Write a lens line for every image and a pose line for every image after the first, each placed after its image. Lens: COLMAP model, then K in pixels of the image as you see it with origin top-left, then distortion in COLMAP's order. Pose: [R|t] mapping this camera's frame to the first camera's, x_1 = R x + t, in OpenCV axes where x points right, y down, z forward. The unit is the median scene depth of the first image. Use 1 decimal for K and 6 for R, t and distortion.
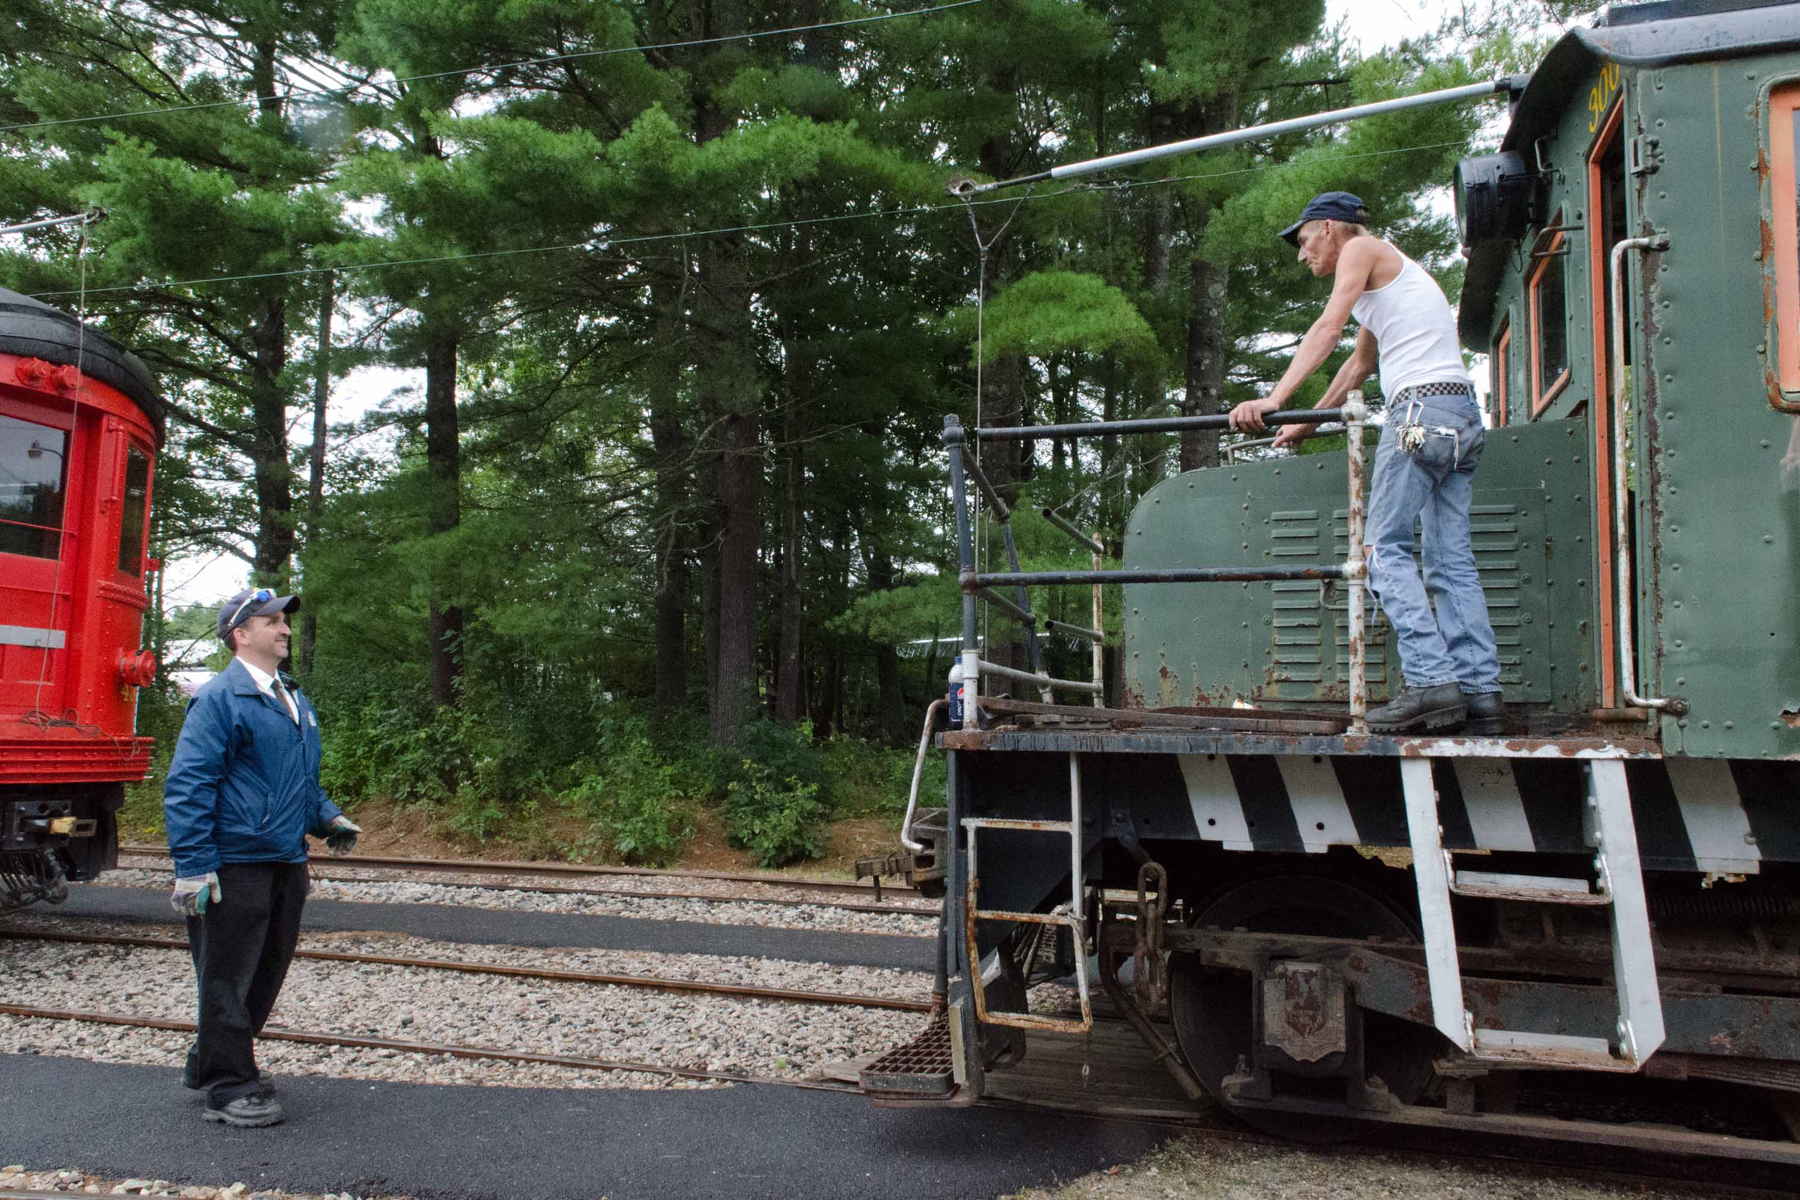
lens RADIAL K [[1342.1, 0, 900.0], [0, 1342.1, 600.0], [0, 0, 1]] dist [0.045615, -0.059420]
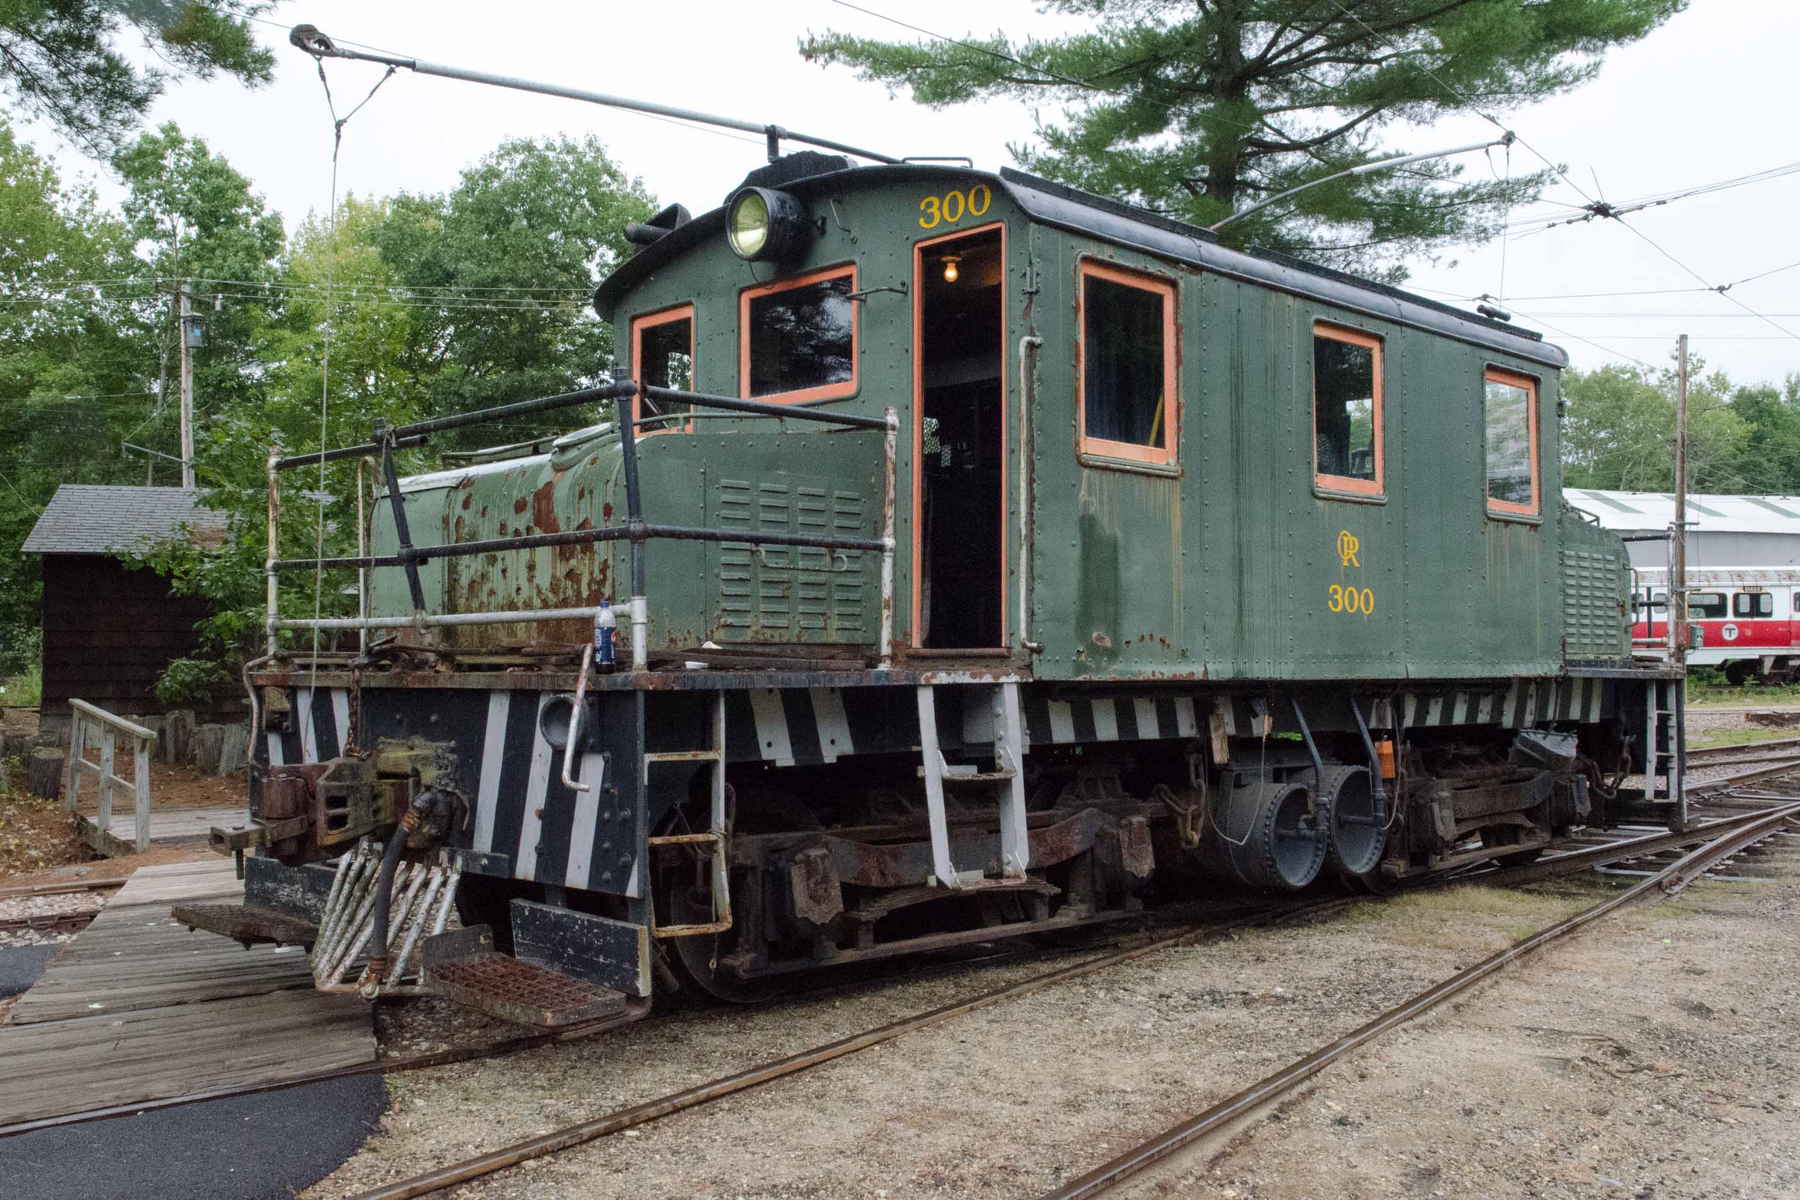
lens RADIAL K [[1698.4, 0, 900.0], [0, 1698.4, 600.0], [0, 0, 1]] dist [0.000721, 0.000214]
pose [[0.473163, 0.021624, 0.880709, -1.069652], [-0.071501, 0.997343, 0.013927, 0.007512], [-0.878068, -0.069561, 0.473452, 0.196223]]
